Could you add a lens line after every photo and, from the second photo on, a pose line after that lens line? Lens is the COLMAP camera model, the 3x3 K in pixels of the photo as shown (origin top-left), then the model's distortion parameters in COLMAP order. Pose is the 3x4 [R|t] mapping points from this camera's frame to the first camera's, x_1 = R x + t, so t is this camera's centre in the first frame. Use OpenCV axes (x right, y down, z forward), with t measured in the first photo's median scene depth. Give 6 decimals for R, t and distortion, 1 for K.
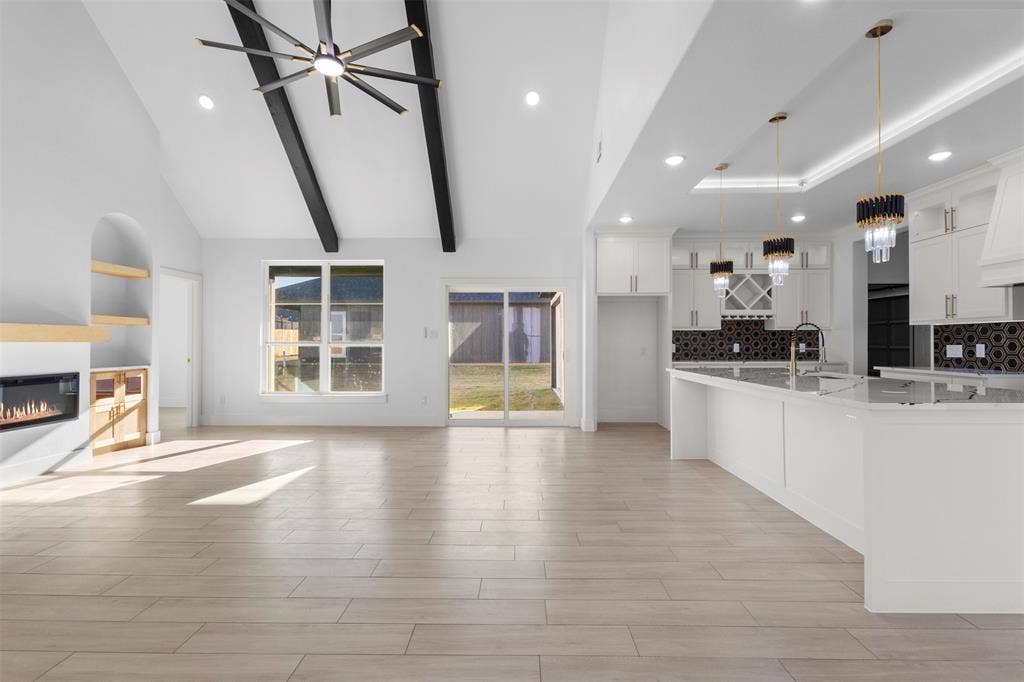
lens RADIAL K [[476.7, 0, 509.7], [0, 476.7, 336.3], [0, 0, 1]] dist [0.003854, 0.000128]
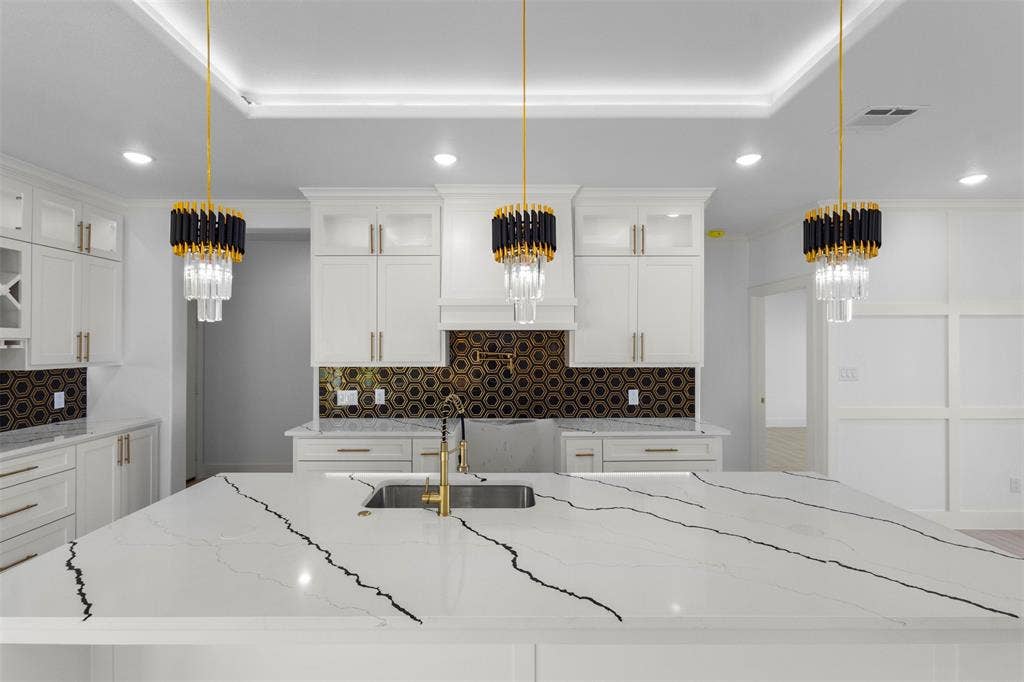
lens RADIAL K [[476.7, 0, 505.0], [0, 476.7, 343.4], [0, 0, 1]] dist [0.003854, 0.000128]
pose [[-0.017583, 0.000565, 0.999845, 0.078823], [-0.012388, 0.999923, -0.000782, -0.049329], [-0.999769, -0.012400, -0.017575, 0.567998]]
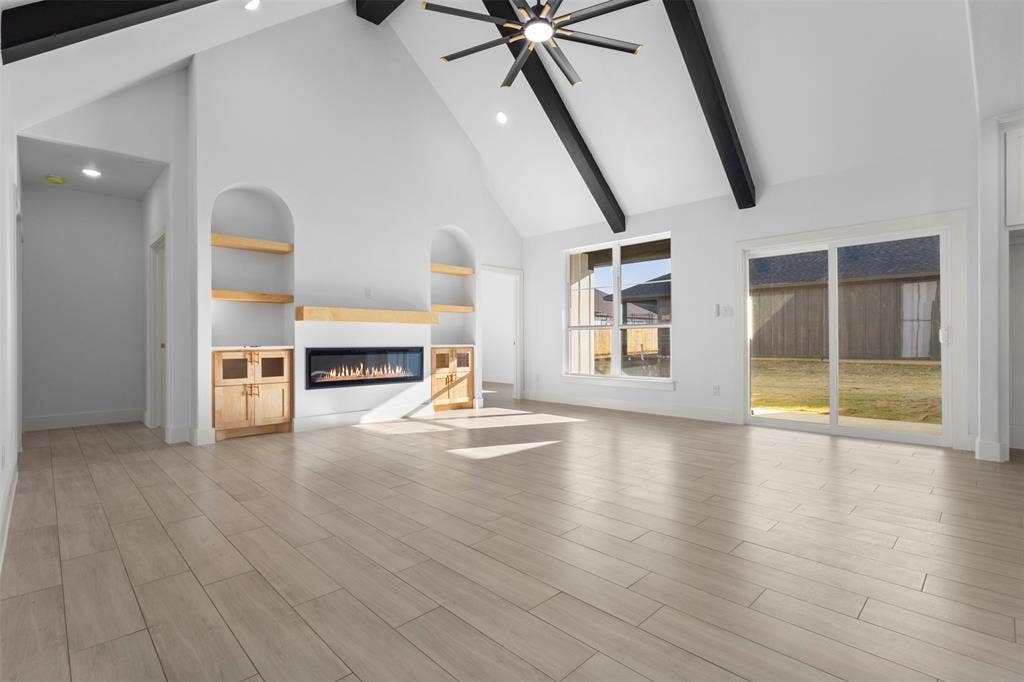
lens RADIAL K [[476.7, 0, 508.2], [0, 476.7, 339.6], [0, 0, 1]] dist [0.003854, 0.000128]
pose [[0.711246, -0.005781, -0.702920, 0.160118], [0.012965, 0.999904, 0.004895, 0.037798], [0.702824, -0.012595, 0.711252, 0.153238]]
